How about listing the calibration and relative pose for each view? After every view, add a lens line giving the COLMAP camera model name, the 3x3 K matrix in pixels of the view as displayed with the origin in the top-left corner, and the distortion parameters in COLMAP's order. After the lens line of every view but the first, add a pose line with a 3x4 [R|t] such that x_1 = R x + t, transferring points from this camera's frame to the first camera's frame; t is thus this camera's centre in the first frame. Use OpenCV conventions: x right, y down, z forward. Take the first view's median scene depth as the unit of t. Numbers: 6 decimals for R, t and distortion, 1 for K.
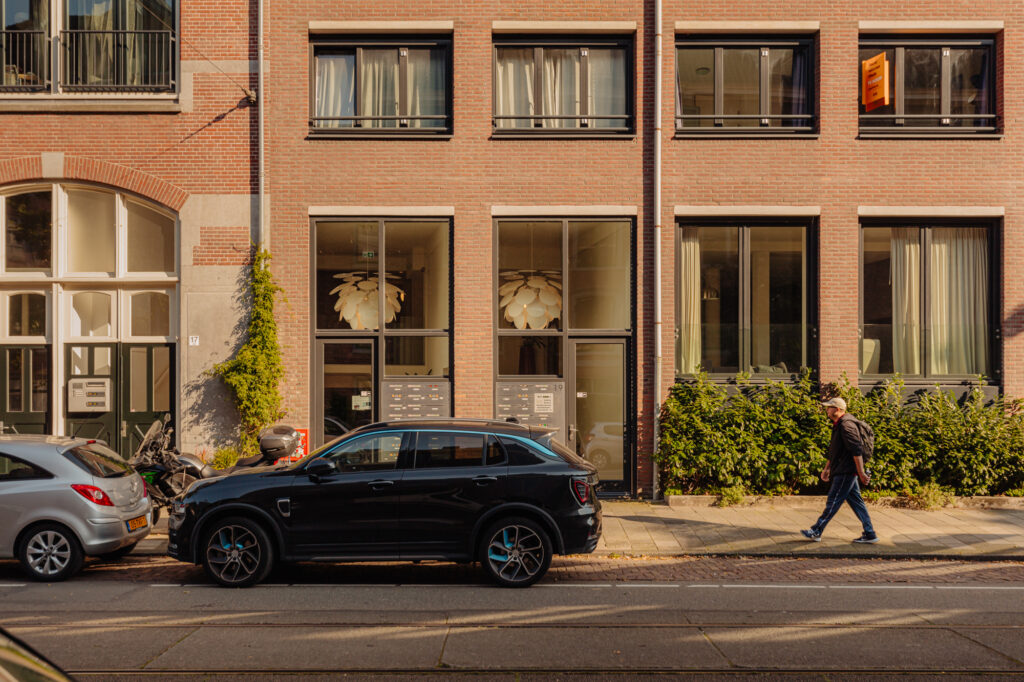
lens RADIAL K [[946.4, 0, 514.2], [0, 946.4, 330.5], [0, 0, 1]] dist [-0.076966, 0.000000]
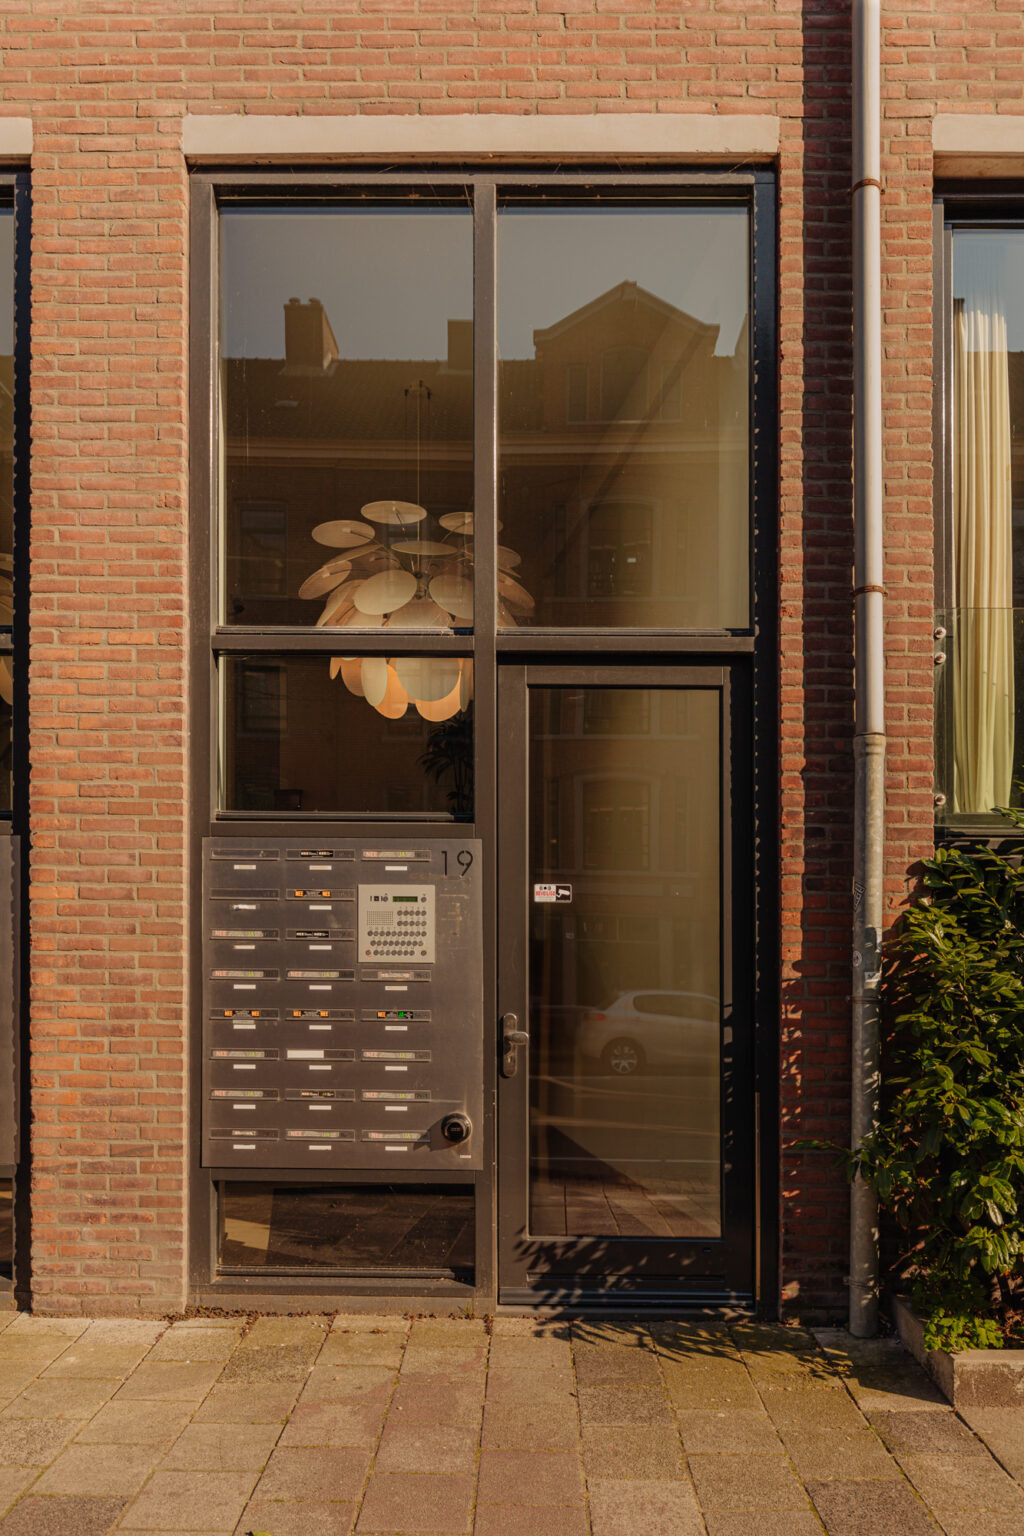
lens RADIAL K [[1066.3, 0, 504.3], [0, 1066.3, 778.0], [0, 0, 1]] dist [-0.014700, 0.004804]
pose [[0.999581, 0.004046, -0.028649, 0.067116], [-0.005351, 0.998943, -0.045651, 0.051542], [0.028434, 0.045785, 0.998547, 0.725907]]
